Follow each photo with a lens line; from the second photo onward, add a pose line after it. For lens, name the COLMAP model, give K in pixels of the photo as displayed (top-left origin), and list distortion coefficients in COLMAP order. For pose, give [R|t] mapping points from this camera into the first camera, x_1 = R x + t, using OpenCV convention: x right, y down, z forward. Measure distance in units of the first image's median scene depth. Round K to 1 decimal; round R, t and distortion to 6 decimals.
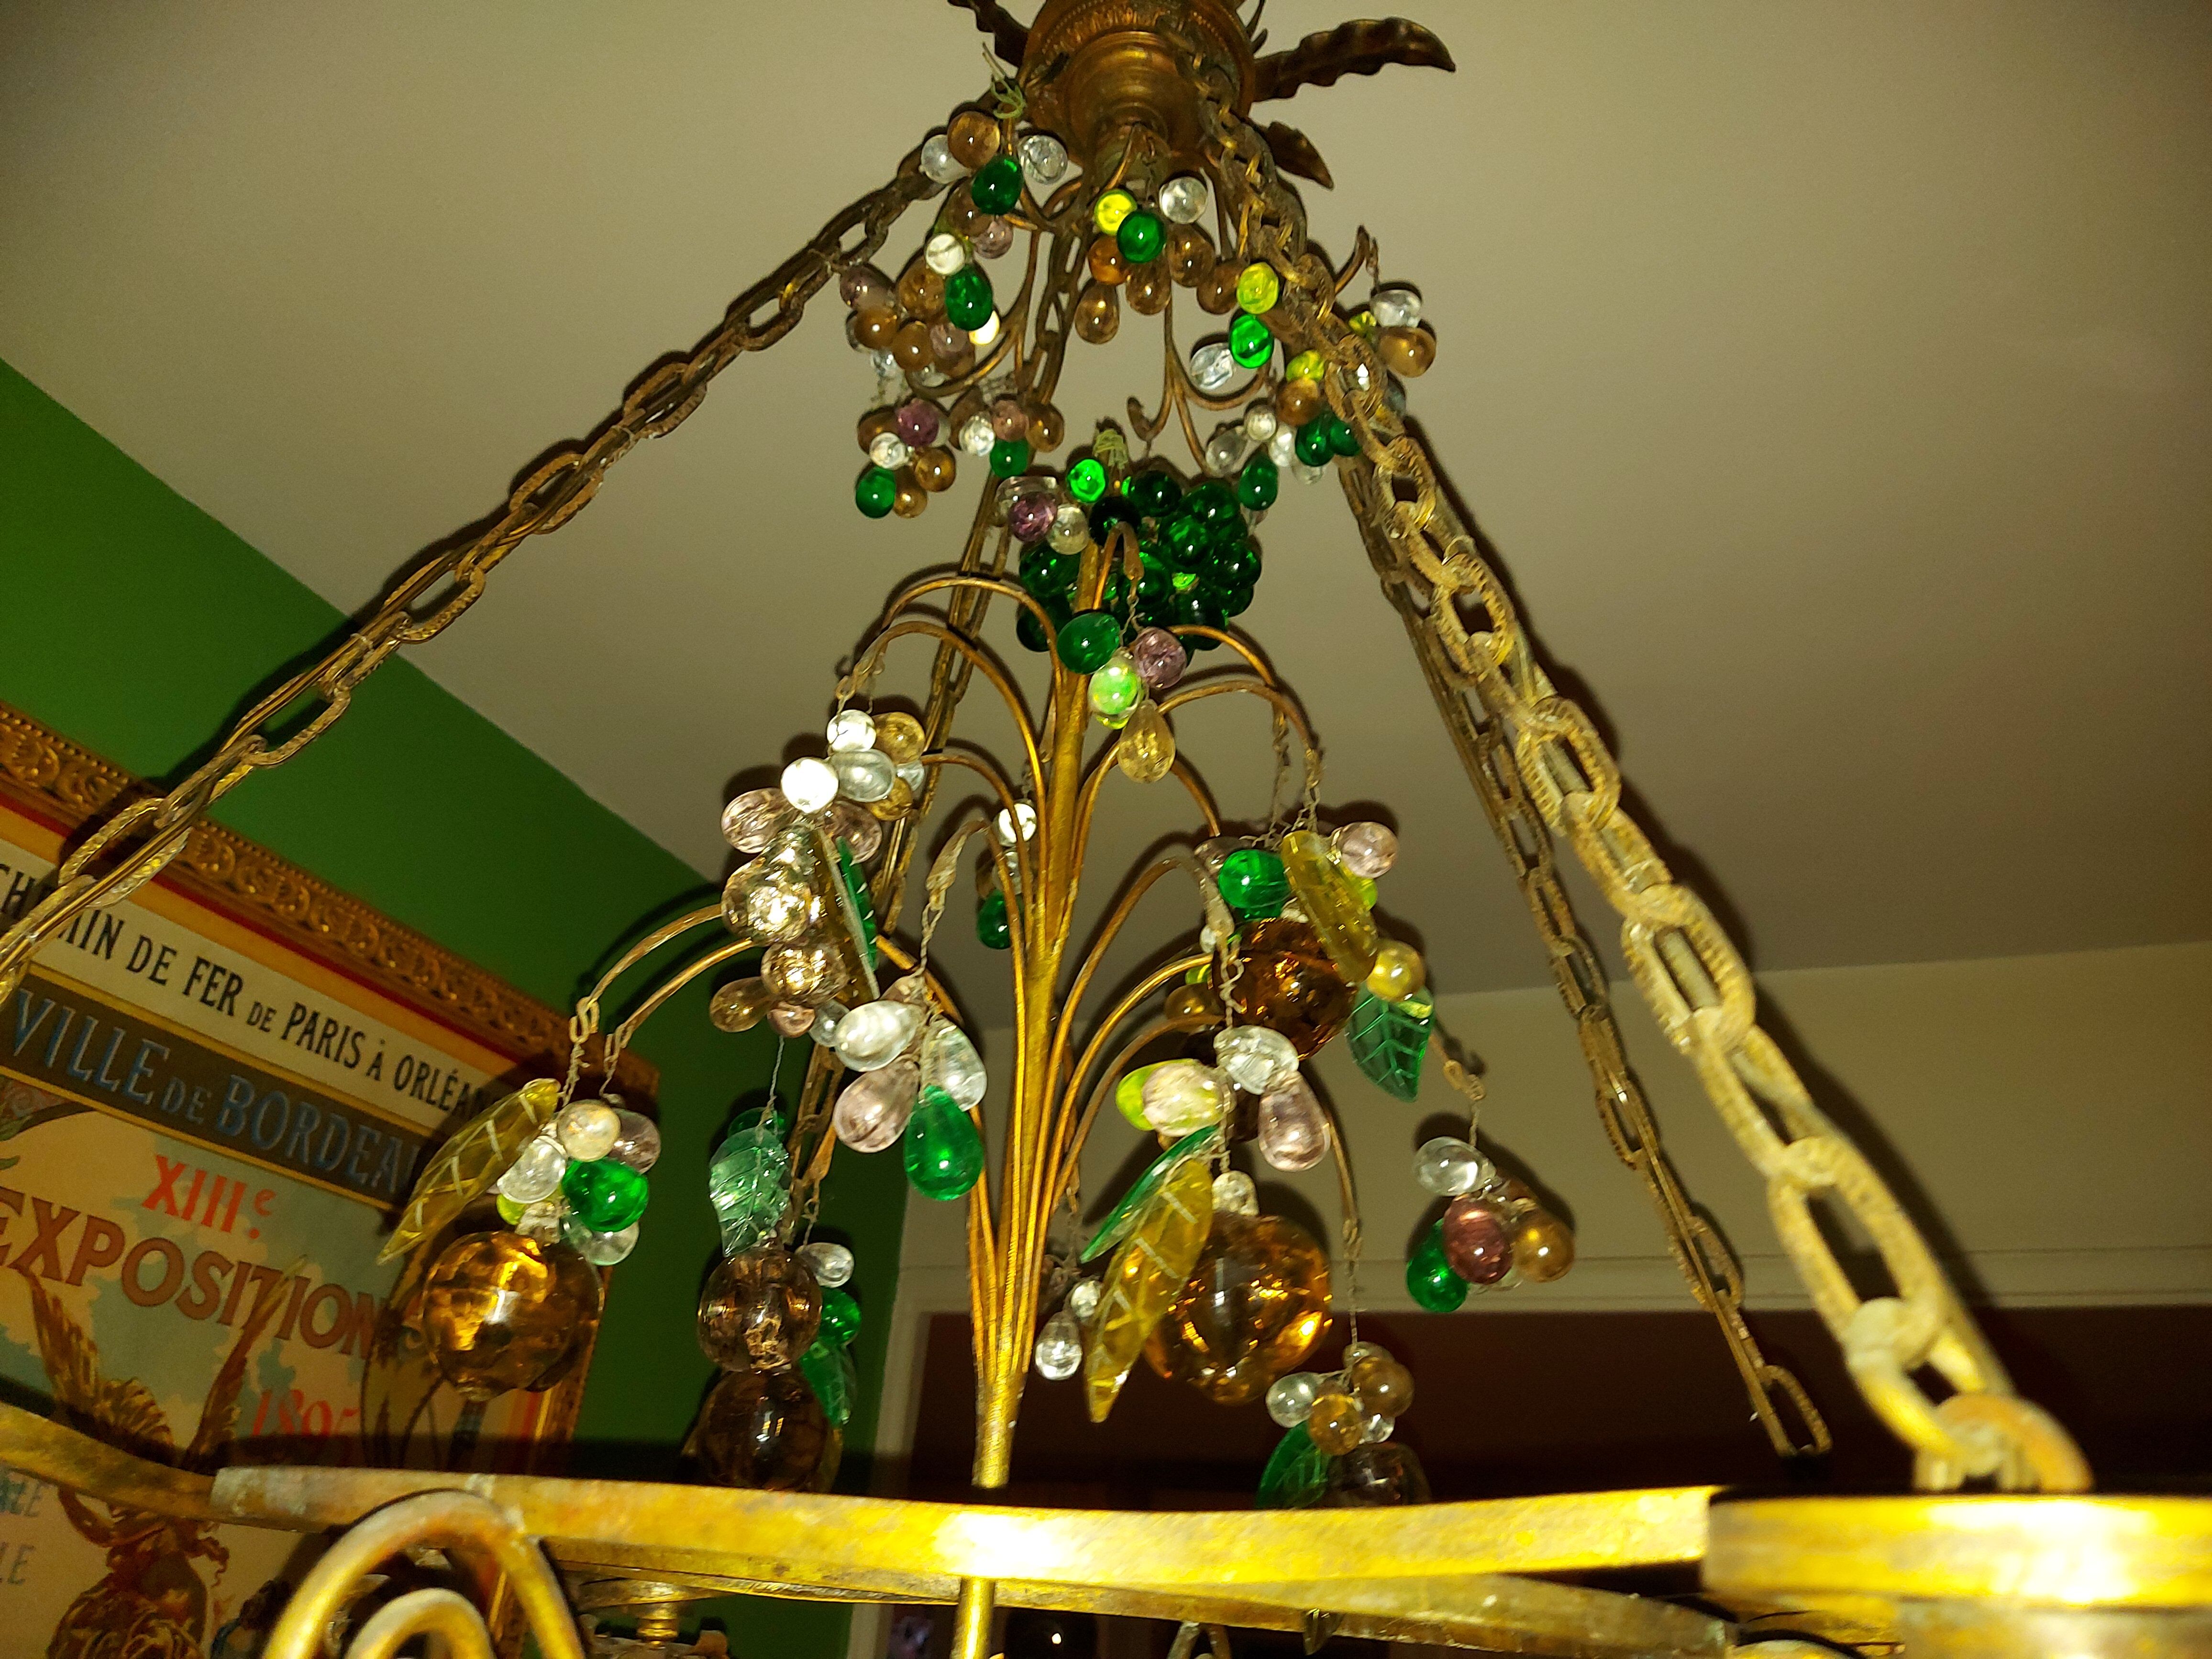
lens RADIAL K [[1593.3, 0, 1094.7], [0, 1593.3, 829.7], [0, 0, 1]] dist [0.066541, -0.072179]
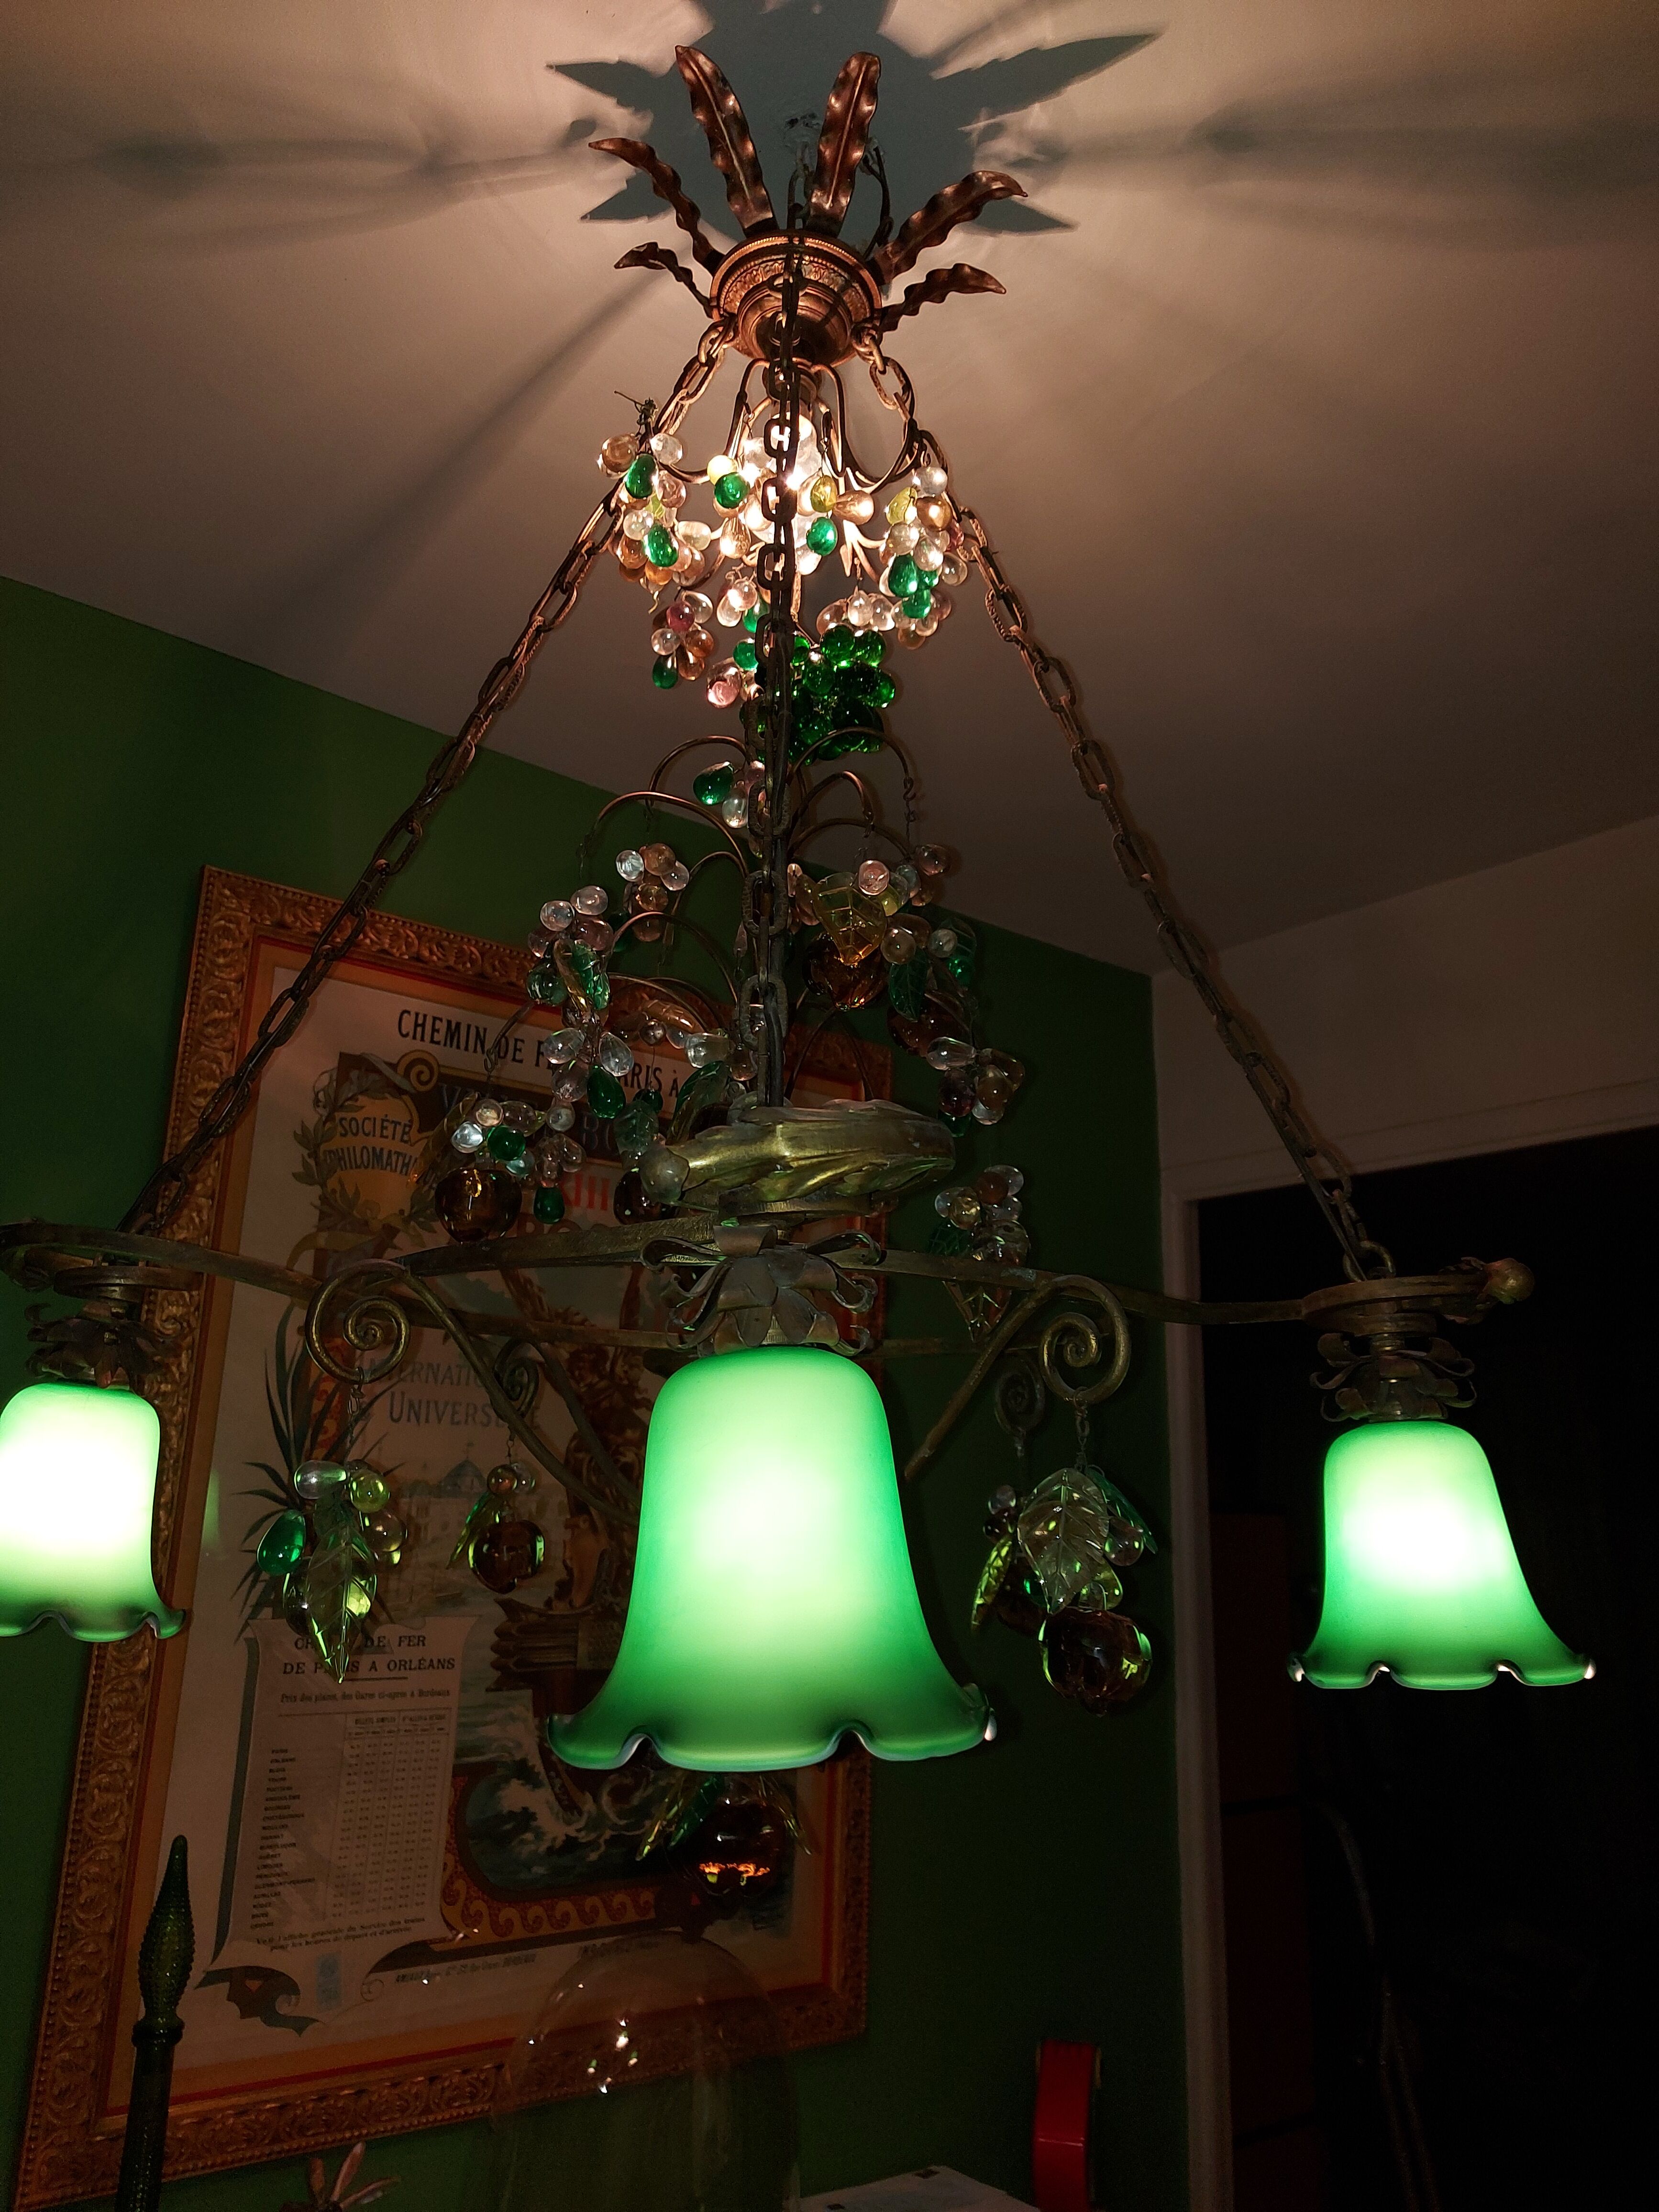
lens RADIAL K [[1593.3, 0, 842.9], [0, 1593.3, 1082.7], [0, 0, 1]] dist [0.066541, -0.072179]
pose [[0.880995, -0.172786, -0.440446, 0.350772], [0.254981, 0.957564, 0.134372, -0.010420], [0.398537, -0.230686, 0.887667, -0.218353]]
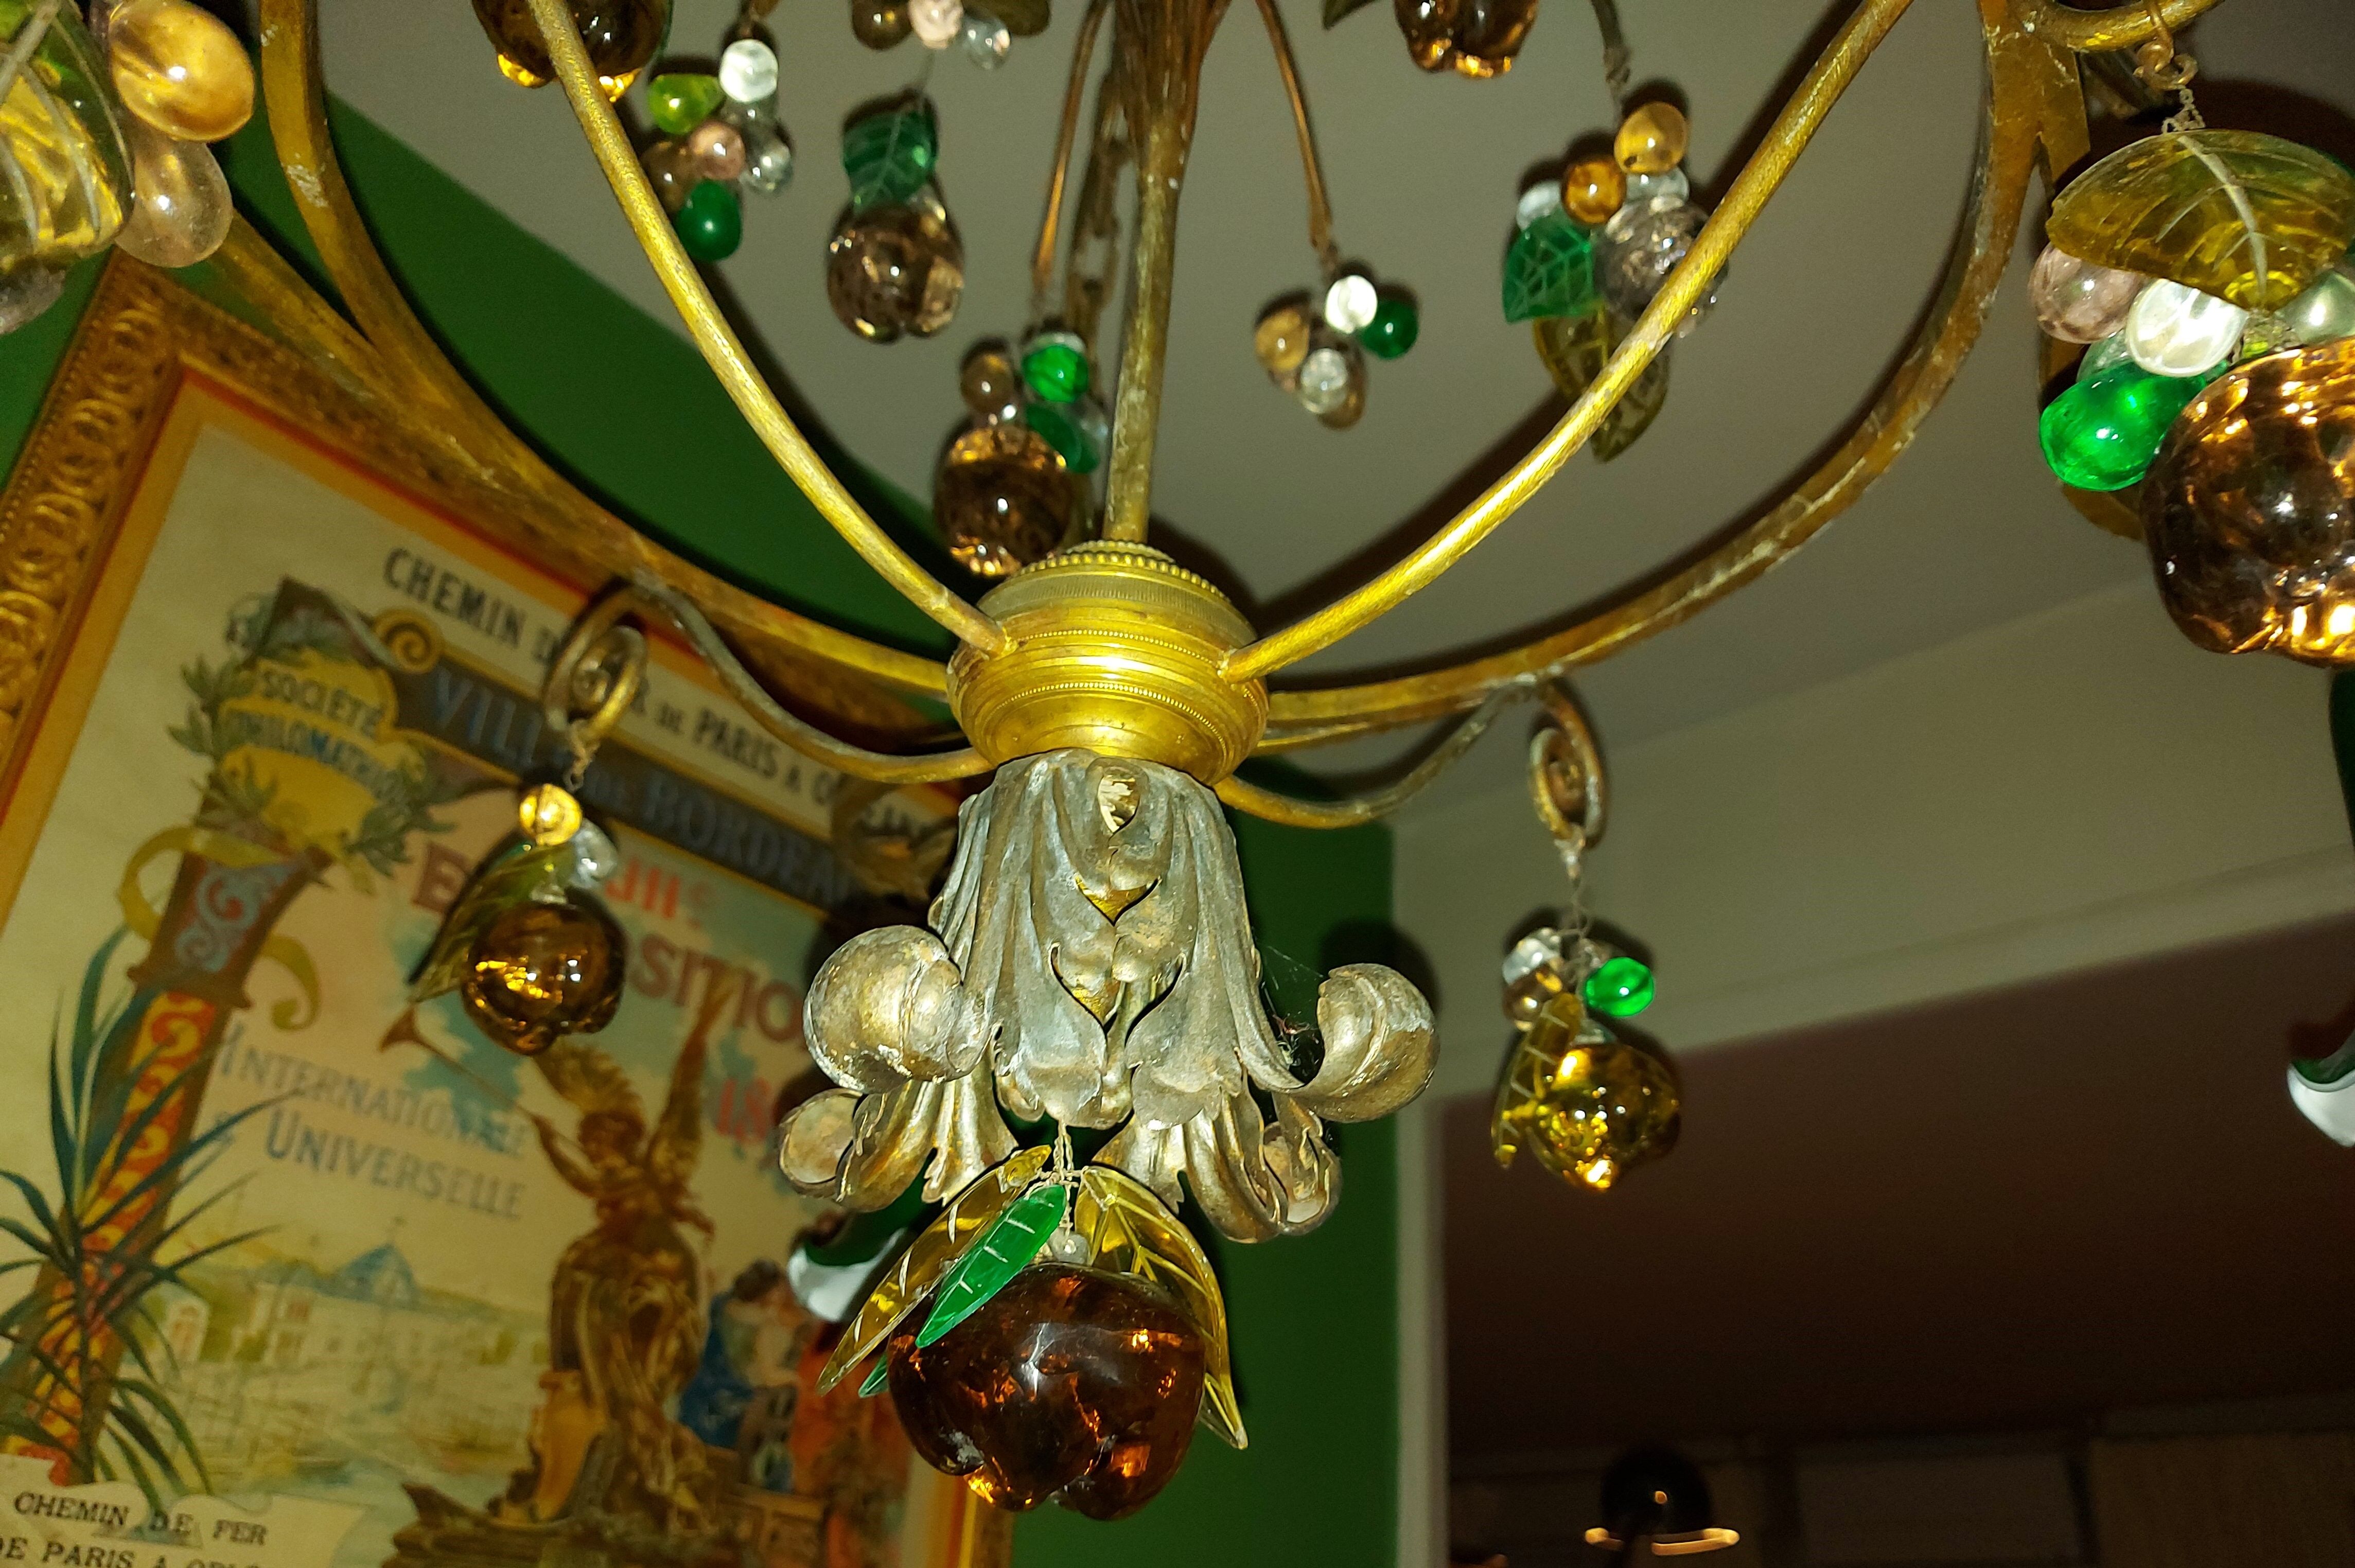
lens RADIAL K [[1730.4, 0, 1177.4], [0, 1730.4, 897.3], [0, 0, 1]] dist [0.034390, -0.040856]
pose [[0.951123, -0.156183, -0.266404, 0.053318], [0.156920, 0.987435, -0.018657, 0.314975], [0.265971, -0.024059, 0.963681, 0.050244]]
